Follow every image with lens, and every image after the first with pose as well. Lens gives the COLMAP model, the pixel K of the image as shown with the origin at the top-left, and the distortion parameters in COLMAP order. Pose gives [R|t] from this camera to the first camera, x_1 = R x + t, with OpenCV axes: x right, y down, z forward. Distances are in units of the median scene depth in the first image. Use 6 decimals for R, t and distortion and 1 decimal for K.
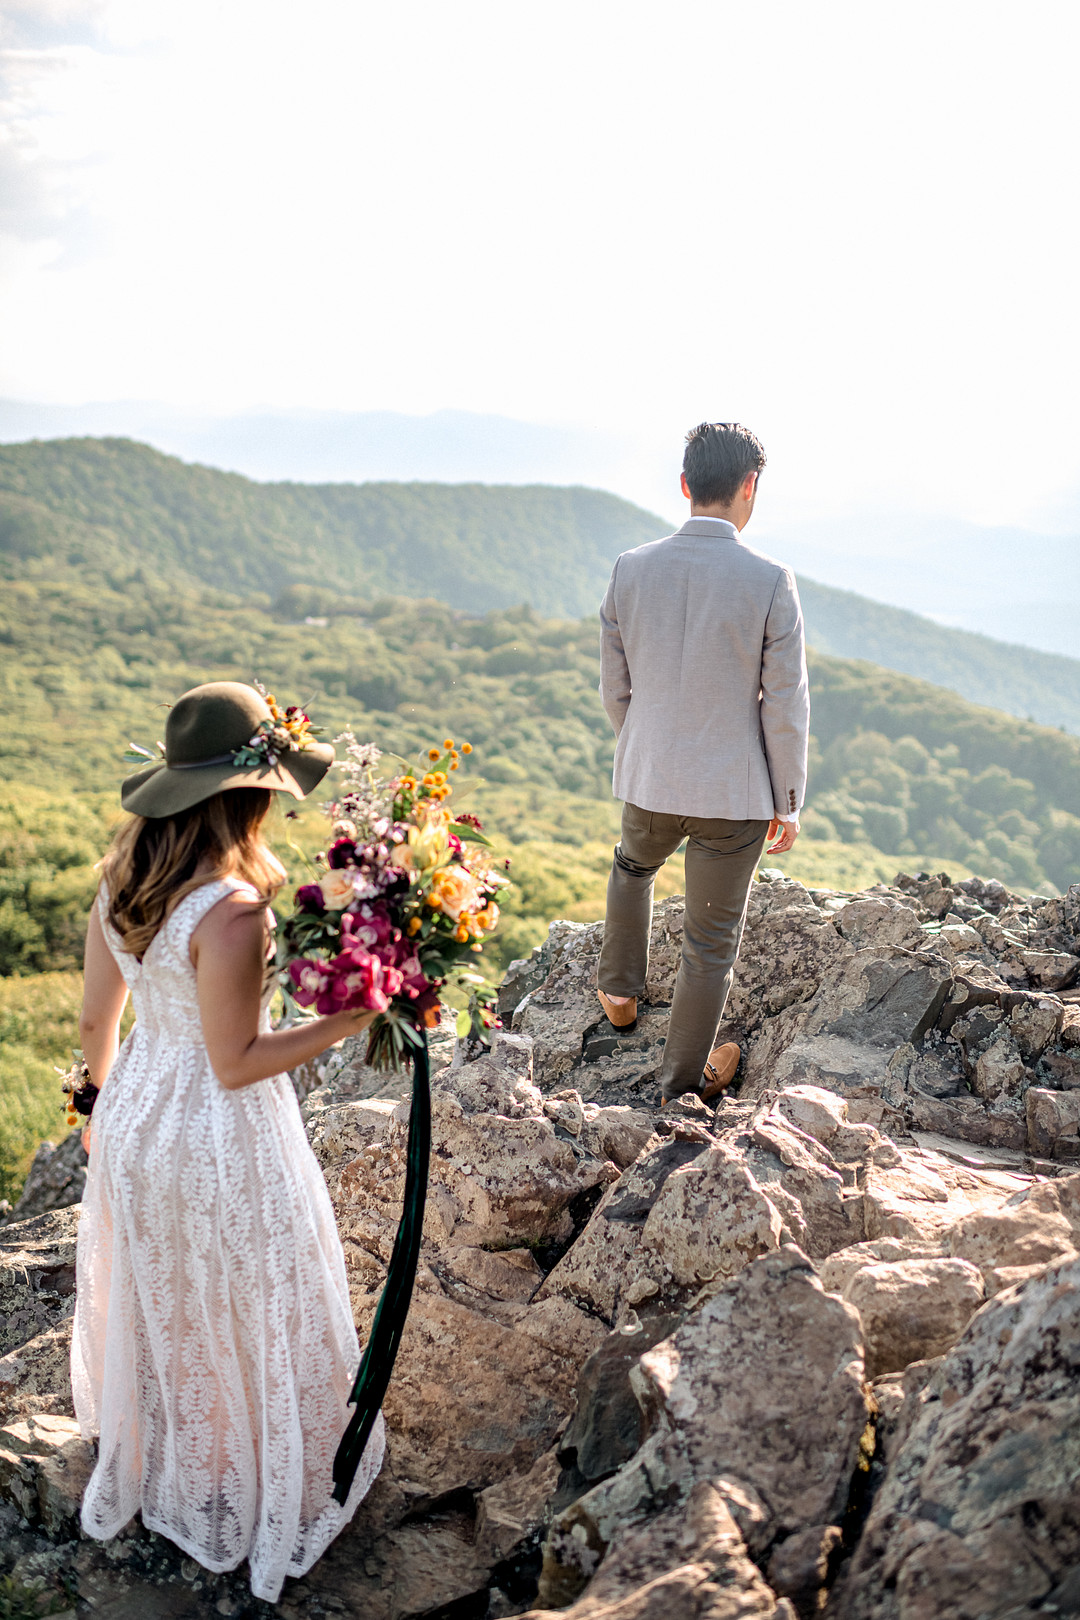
lens RADIAL K [[1614.0, 0, 536.3], [0, 1614.0, 804.8], [0, 0, 1]] dist [-0.058657, 0.095209]
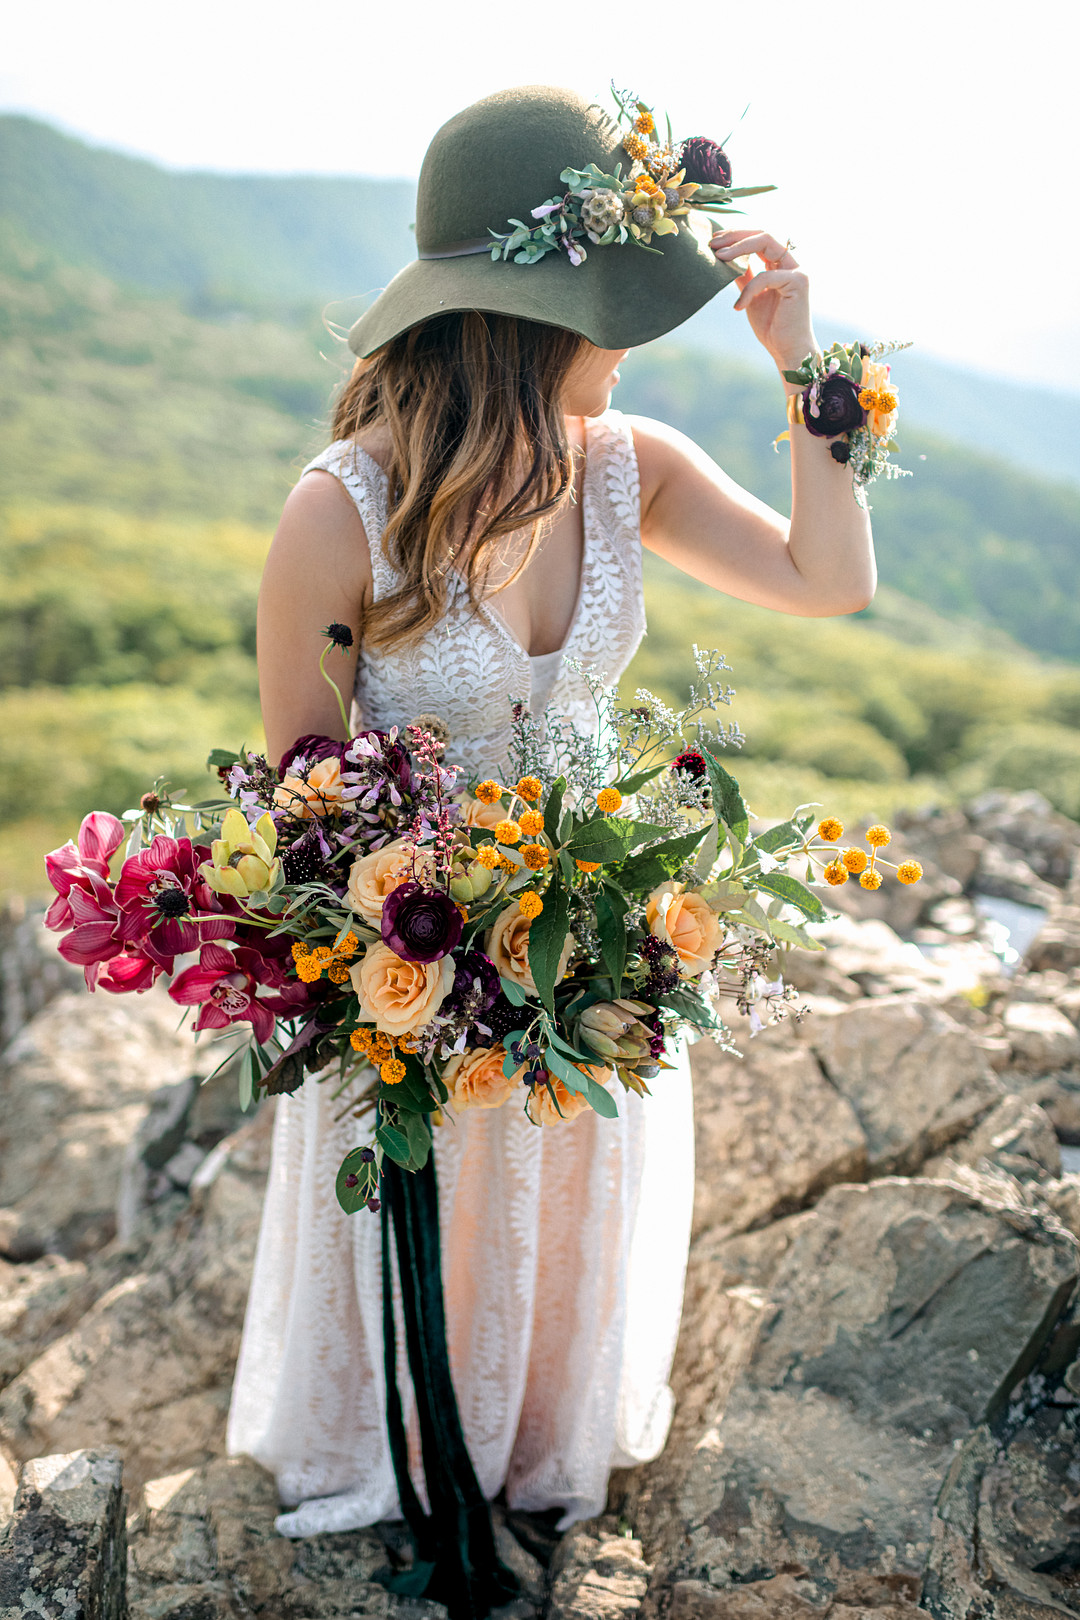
lens RADIAL K [[1614.0, 0, 536.3], [0, 1614.0, 804.8], [0, 0, 1]] dist [-0.058657, 0.095209]
pose [[0.998927, 0.011886, 0.044756, 0.085064], [-0.019542, 0.984422, 0.174731, -0.100546], [-0.041982, -0.175418, 0.983598, 0.594585]]
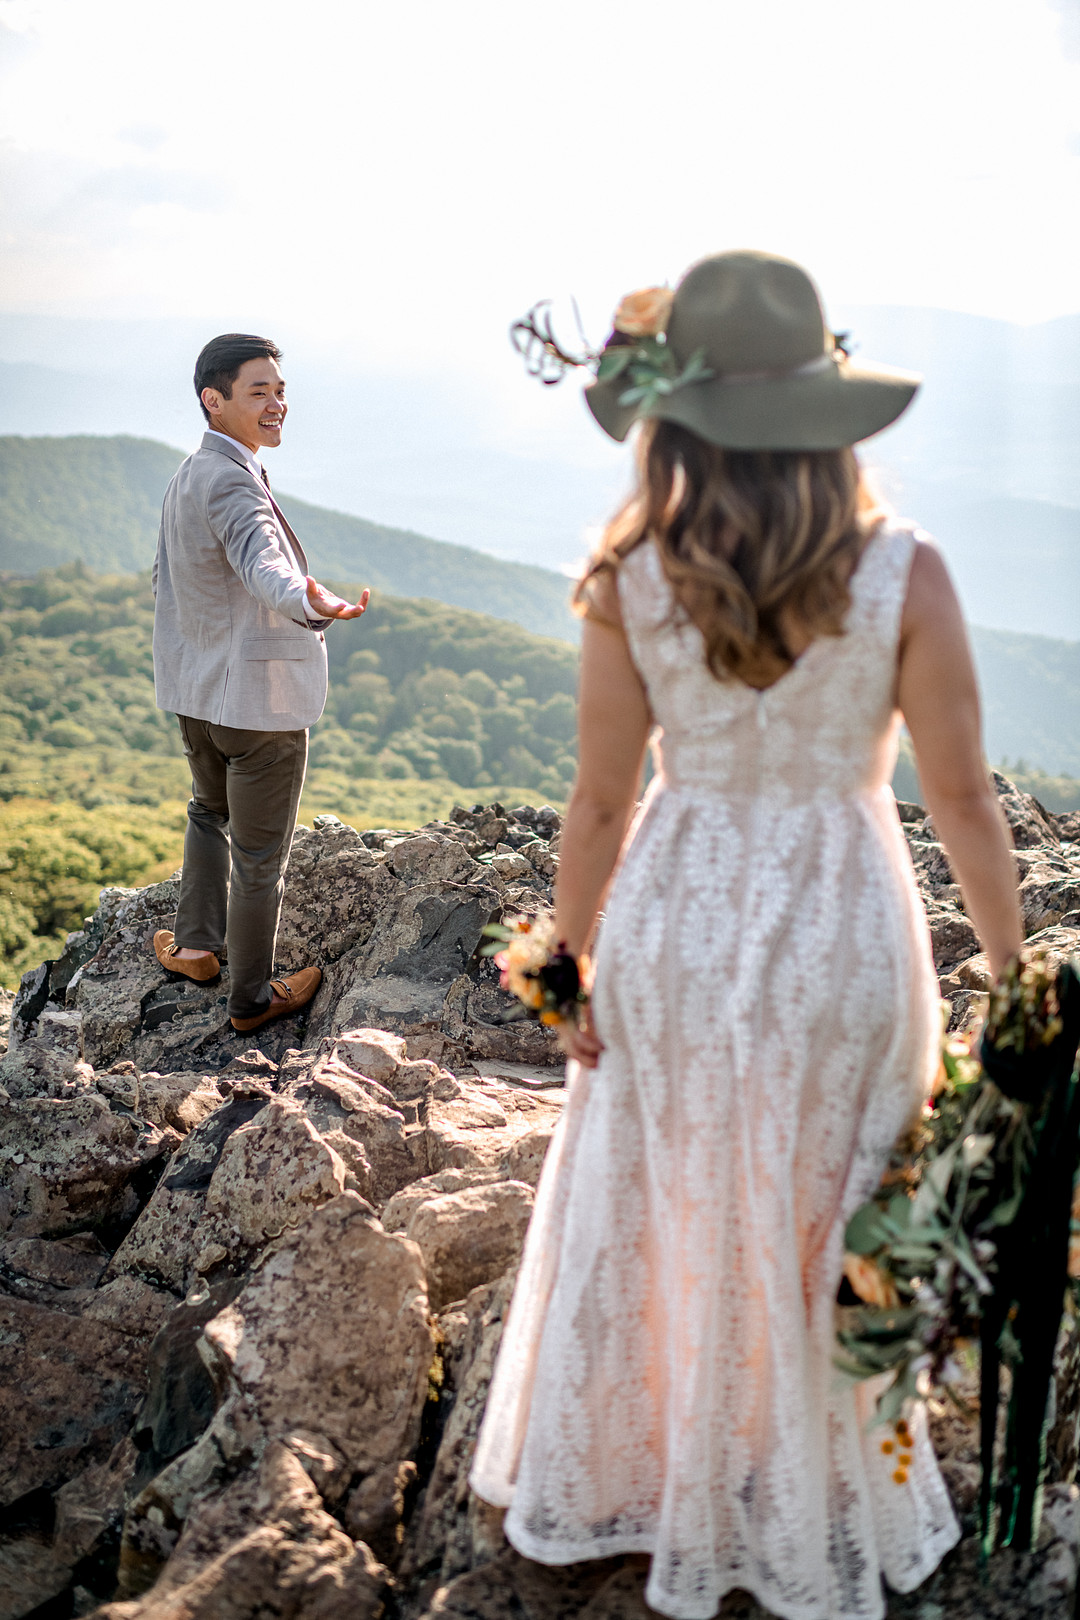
lens RADIAL K [[1614.0, 0, 536.3], [0, 1614.0, 804.8], [0, 0, 1]] dist [-0.058657, 0.095209]
pose [[0.963096, -0.087855, 0.254415, 0.025577], [0.079147, 0.995879, 0.044287, -0.000277], [-0.257257, -0.022517, 0.966081, 0.006128]]
